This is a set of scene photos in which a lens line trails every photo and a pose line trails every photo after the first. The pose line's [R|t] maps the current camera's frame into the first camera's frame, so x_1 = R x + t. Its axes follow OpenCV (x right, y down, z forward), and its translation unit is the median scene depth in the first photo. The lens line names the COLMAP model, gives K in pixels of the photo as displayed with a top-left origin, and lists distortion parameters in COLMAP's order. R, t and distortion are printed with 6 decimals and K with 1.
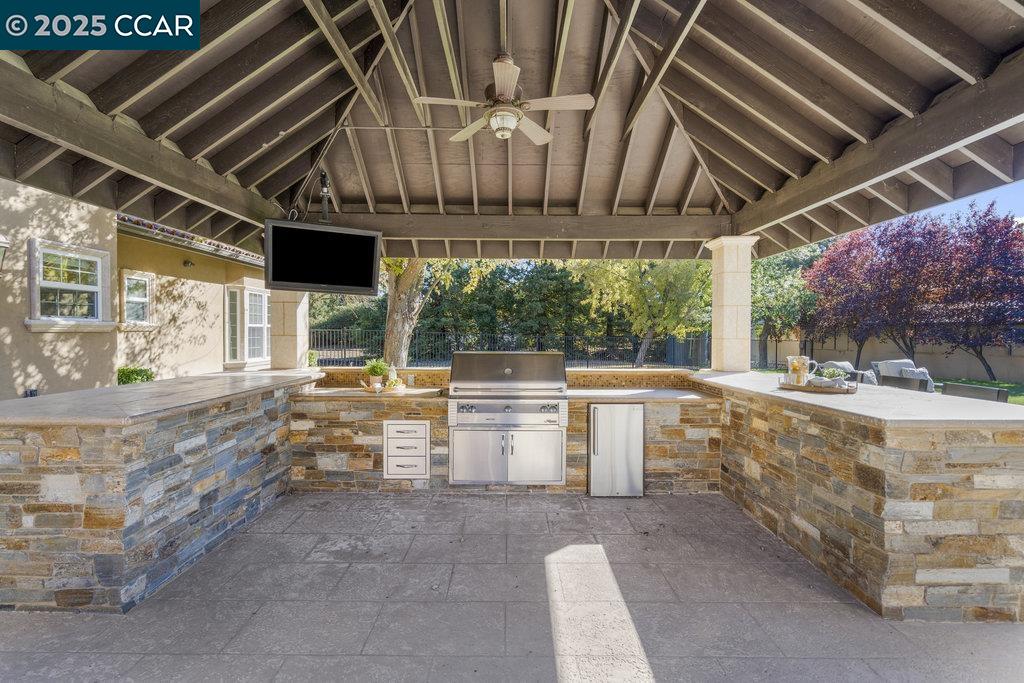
lens RADIAL K [[474.8, 0, 512.0], [0, 474.8, 341.5], [0, 0, 1]] dist [-0.000284, 0.000576]
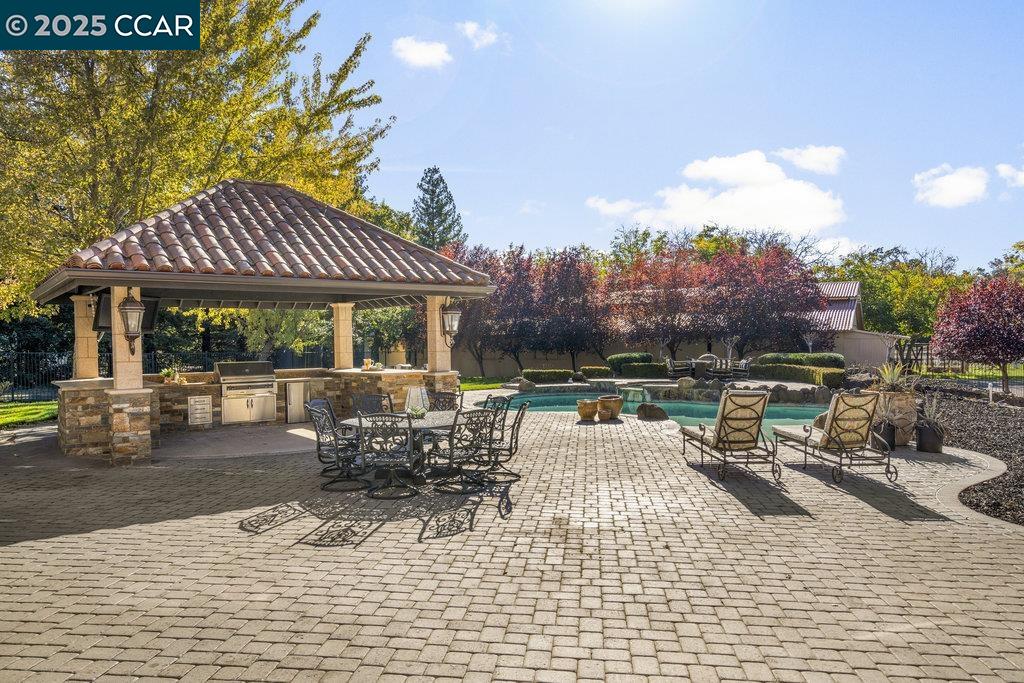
lens RADIAL K [[734.2, 0, 512.0], [0, 734.2, 341.5], [0, 0, 1]] dist [-0.002755, -0.000311]
pose [[0.793361, -0.016730, 0.608522, -1.094154], [0.028969, 0.999527, -0.010289, -0.000630], [-0.608062, 0.025791, 0.793470, -2.405972]]
